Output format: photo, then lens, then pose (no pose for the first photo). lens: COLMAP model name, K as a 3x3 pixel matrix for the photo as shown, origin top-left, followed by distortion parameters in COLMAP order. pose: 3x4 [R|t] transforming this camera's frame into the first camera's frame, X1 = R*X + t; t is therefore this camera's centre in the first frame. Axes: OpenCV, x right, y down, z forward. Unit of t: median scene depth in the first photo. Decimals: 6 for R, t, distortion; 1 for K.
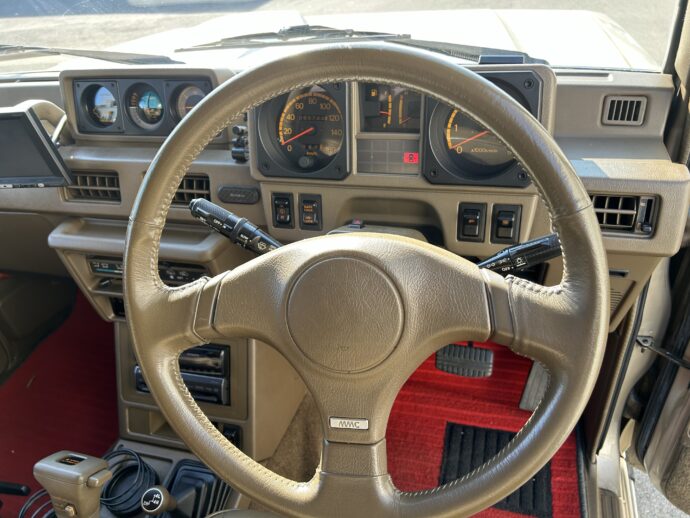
lens RADIAL K [[531.2, 0, 345.0], [0, 531.2, 259.0], [0, 0, 1]] dist [0.100250, -0.132461]
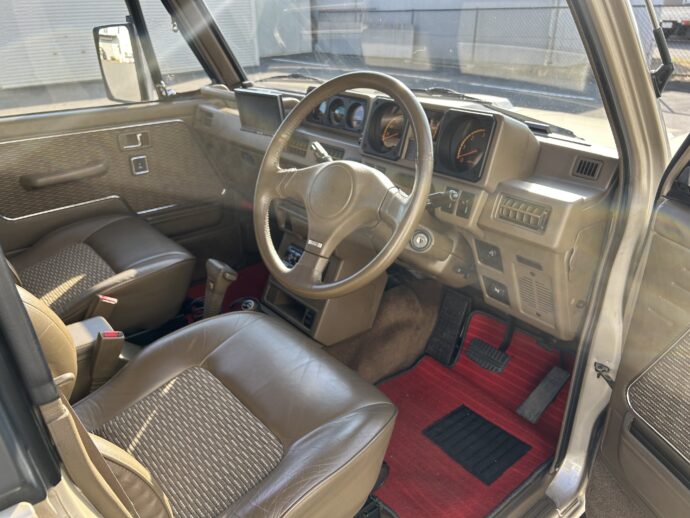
lens RADIAL K [[531.2, 0, 345.0], [0, 531.2, 259.0], [0, 0, 1]] dist [0.100250, -0.132461]
pose [[0.818752, 0.324985, -0.473318, 0.744858], [-0.400720, 0.913840, -0.065720, 0.309080], [0.411179, 0.243476, 0.878437, -0.497194]]
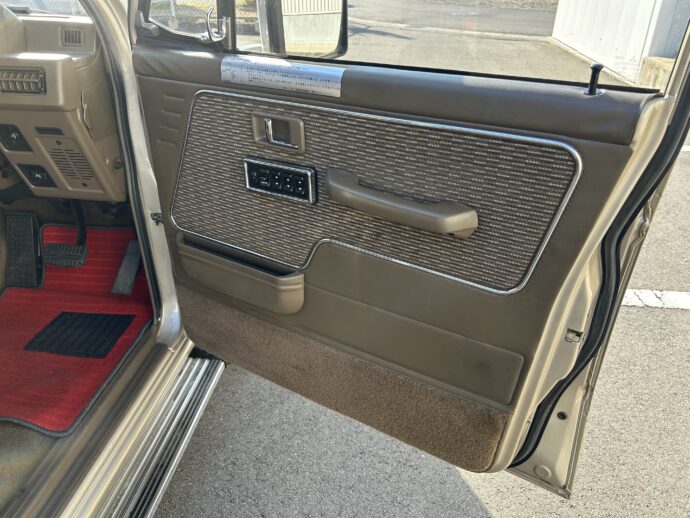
lens RADIAL K [[531.2, 0, 345.0], [0, 531.2, 259.0], [0, 0, 1]] dist [0.100250, -0.132461]
pose [[0.983129, 0.010891, 0.182588, 1.013751], [0.013289, 0.991334, -0.130688, 0.591653], [-0.182429, 0.130910, 0.974465, -0.616767]]
